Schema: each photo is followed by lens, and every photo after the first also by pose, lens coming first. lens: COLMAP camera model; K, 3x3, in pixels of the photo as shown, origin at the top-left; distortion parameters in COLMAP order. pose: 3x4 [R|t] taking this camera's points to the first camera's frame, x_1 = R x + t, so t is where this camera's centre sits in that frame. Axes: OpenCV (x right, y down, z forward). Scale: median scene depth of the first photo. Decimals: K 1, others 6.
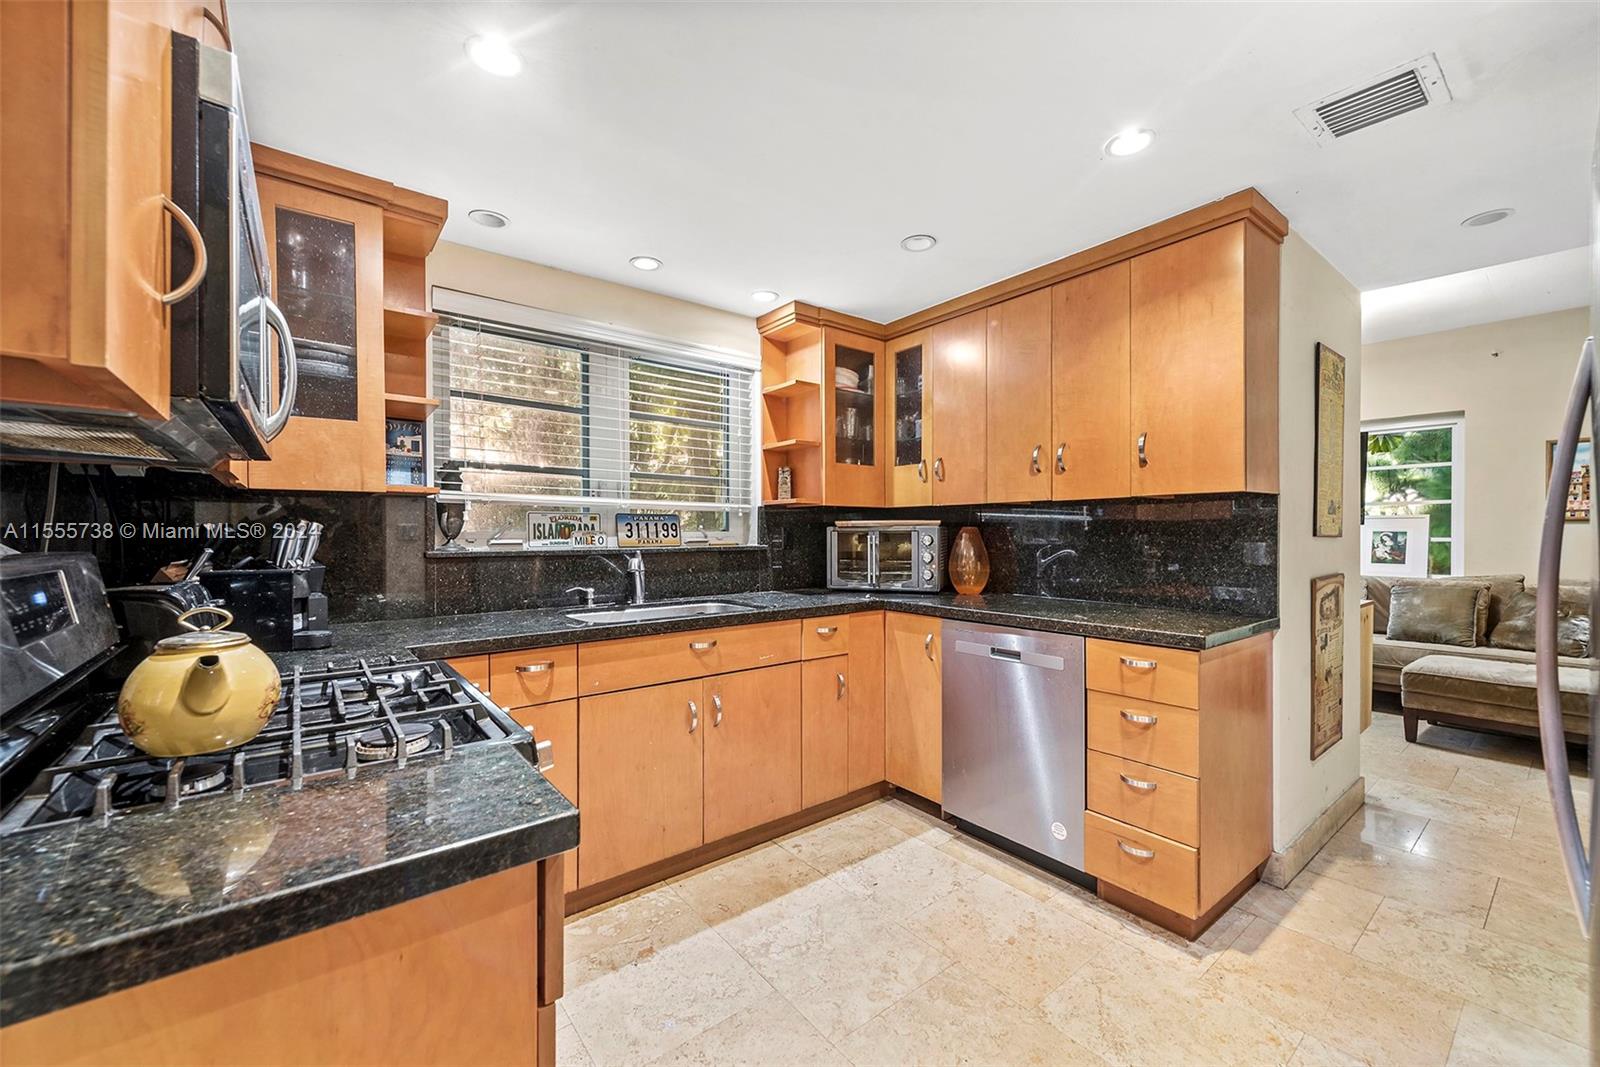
lens RADIAL K [[634.7, 0, 815.5], [0, 634.7, 530.9], [0, 0, 1]] dist [0.010747, -0.001534]
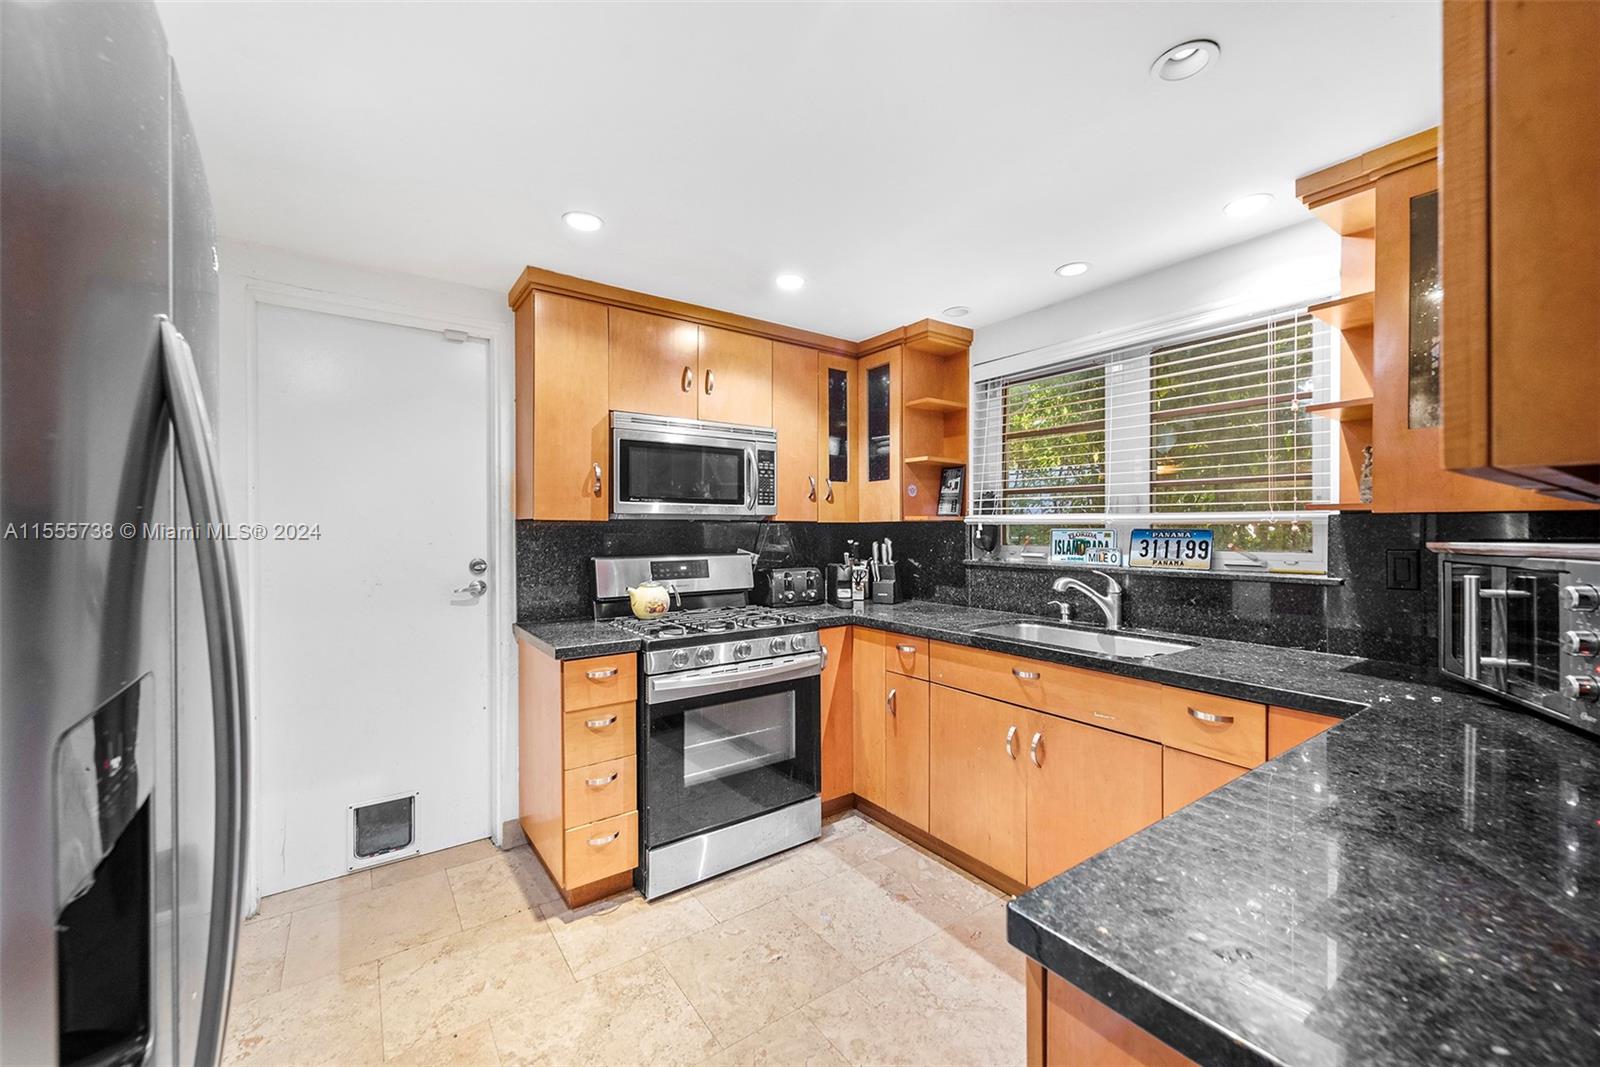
lens RADIAL K [[634.7, 0, 802.4], [0, 634.7, 529.2], [0, 0, 1]] dist [0.010747, -0.001534]
pose [[-0.058075, -0.003687, -0.998305, 0.651154], [-0.000490, 0.999993, -0.003665, -0.025313], [0.998312, 0.000276, -0.058076, 0.598717]]
